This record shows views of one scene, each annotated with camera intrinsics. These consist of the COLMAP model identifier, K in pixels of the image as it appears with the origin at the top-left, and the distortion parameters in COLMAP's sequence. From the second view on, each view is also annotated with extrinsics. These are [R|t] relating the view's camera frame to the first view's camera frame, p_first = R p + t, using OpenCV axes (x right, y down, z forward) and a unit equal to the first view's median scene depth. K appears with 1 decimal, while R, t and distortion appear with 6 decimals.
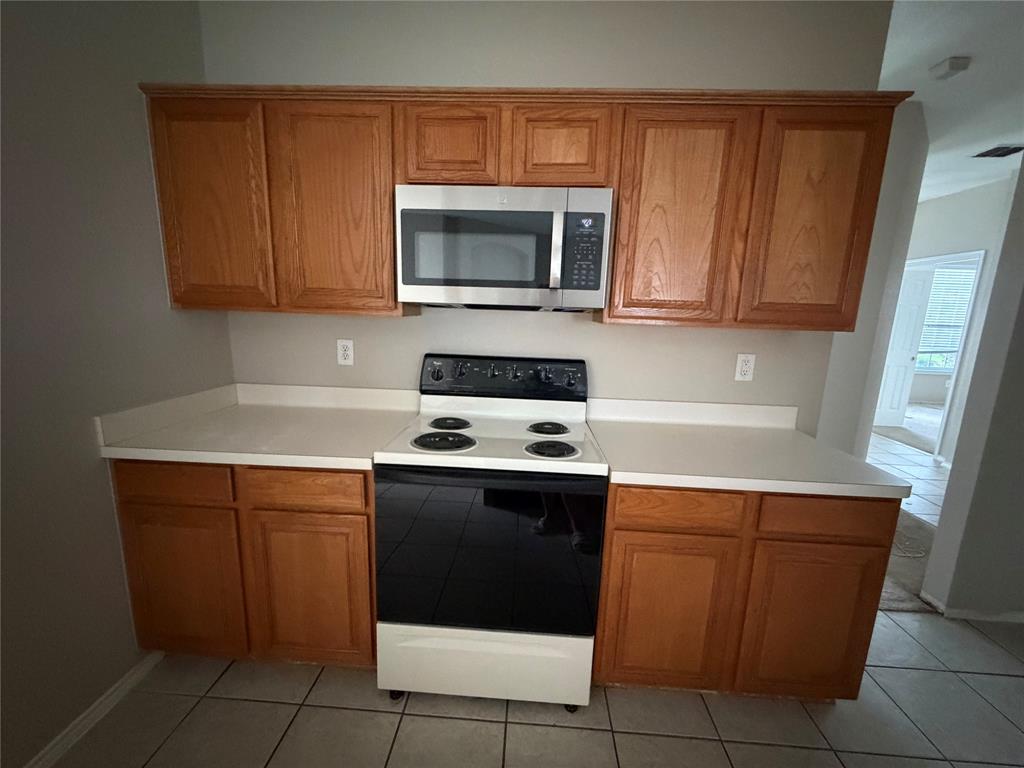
lens RADIAL K [[408.5, 0, 512.9], [0, 408.5, 381.3], [0, 0, 1]] dist [0.008675, 0.000090]
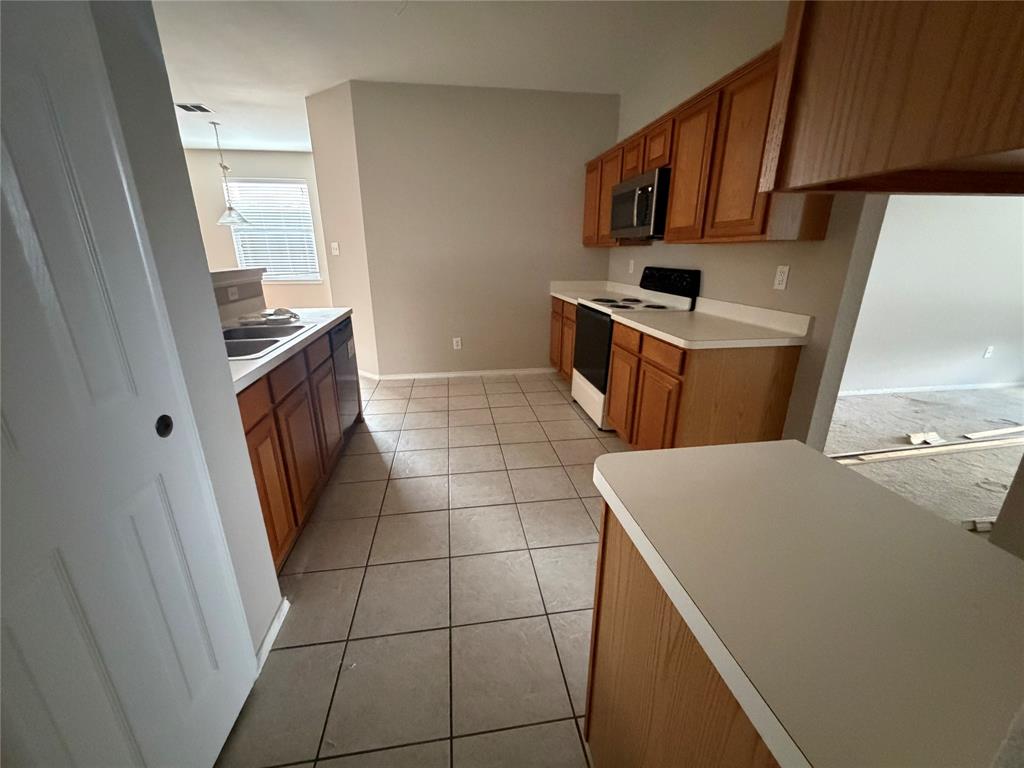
lens RADIAL K [[408.5, 0, 513.9], [0, 408.5, 383.5], [0, 0, 1]] dist [0.008675, 0.000090]
pose [[0.204987, 0.264850, -0.942250, 1.980675], [-0.175646, 0.957019, 0.230789, 0.148783], [0.962875, 0.118194, 0.242696, 0.022197]]
